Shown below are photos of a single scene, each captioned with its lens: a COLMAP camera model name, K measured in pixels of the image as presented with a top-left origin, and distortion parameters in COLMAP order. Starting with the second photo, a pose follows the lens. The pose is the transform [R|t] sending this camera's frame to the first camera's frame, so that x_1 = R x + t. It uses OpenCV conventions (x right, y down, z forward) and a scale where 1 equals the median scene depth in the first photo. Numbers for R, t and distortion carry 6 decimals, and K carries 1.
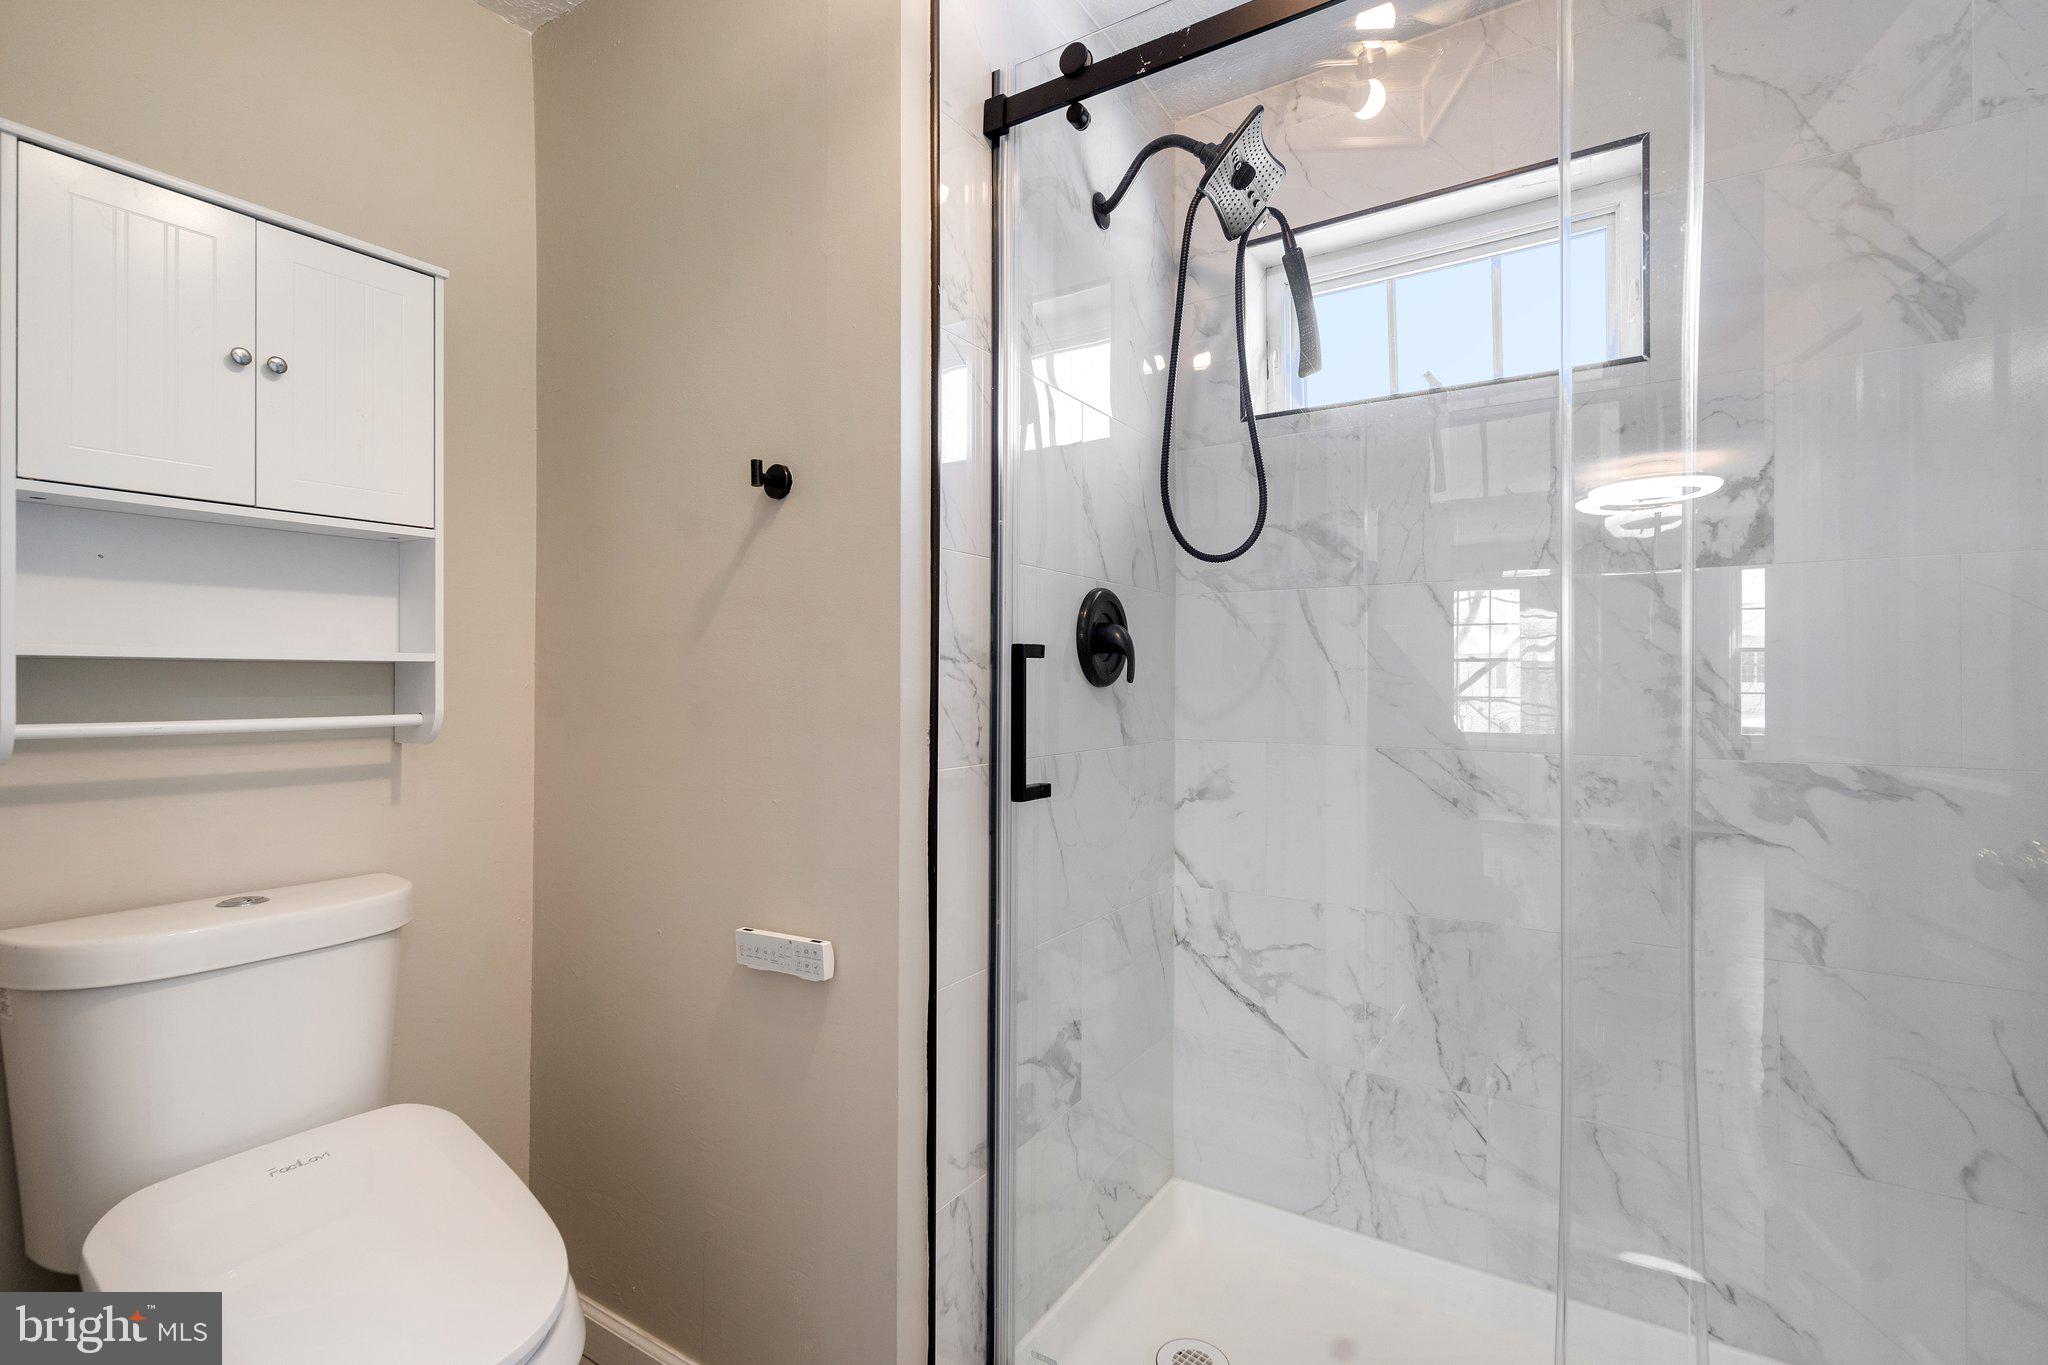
lens RADIAL K [[944.3, 0, 1024.1], [0, 944.3, 684.3], [0, 0, 1]] dist [-0.004811, 0.002073]
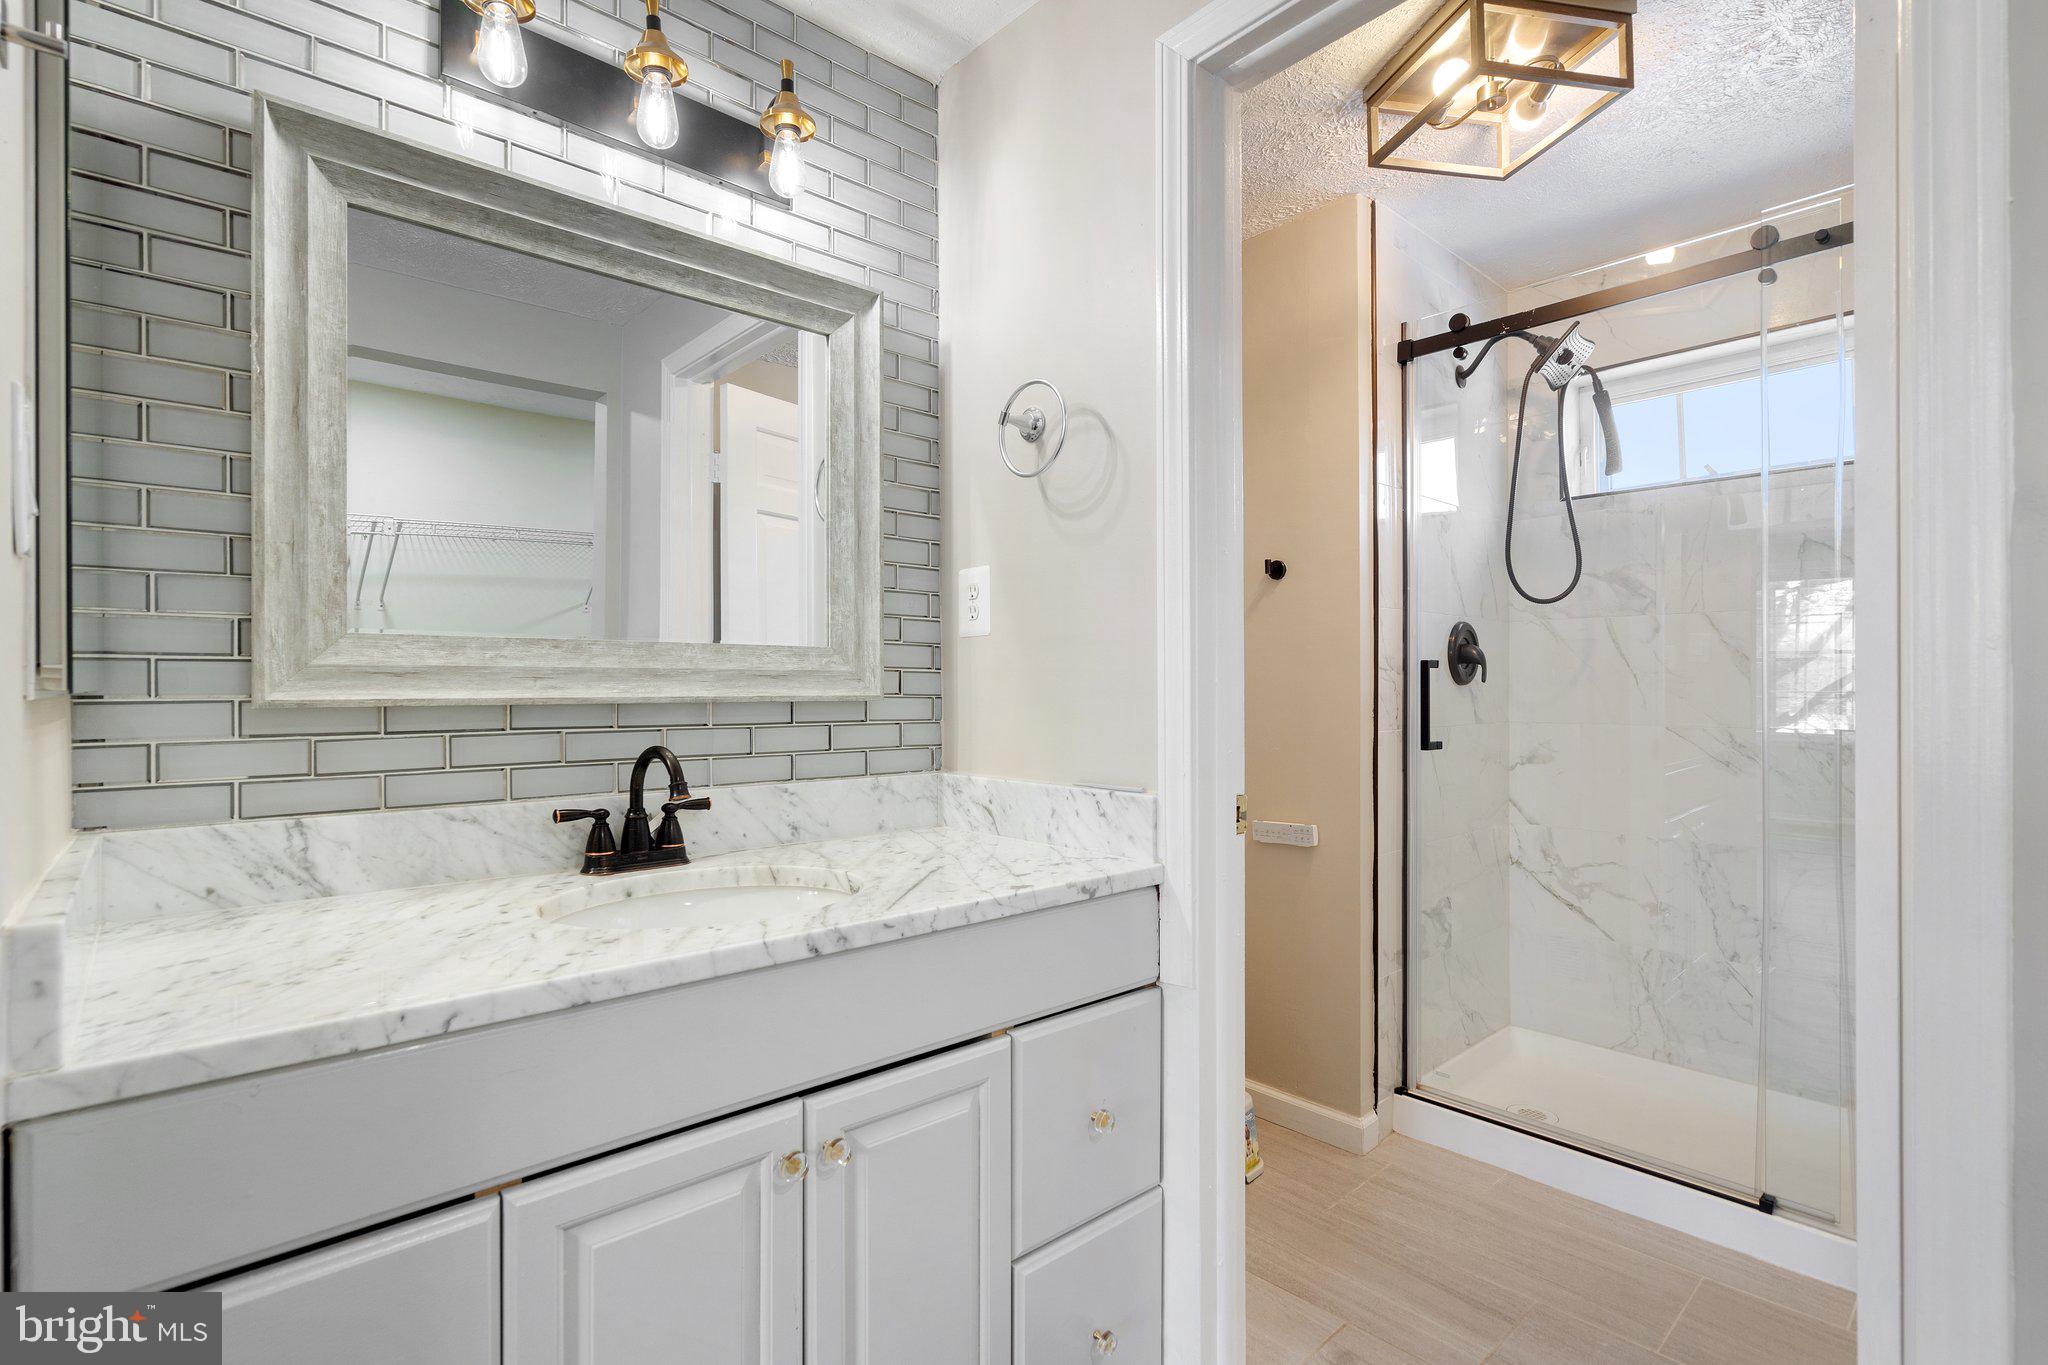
lens RADIAL K [[944.3, 0, 1021.8], [0, 944.3, 677.8], [0, 0, 1]] dist [-0.004811, 0.002073]
pose [[0.963404, -0.002184, -0.268045, -0.197578], [0.000406, 0.999978, -0.006690, 0.001003], [0.268053, 0.006336, 0.963383, -0.677053]]
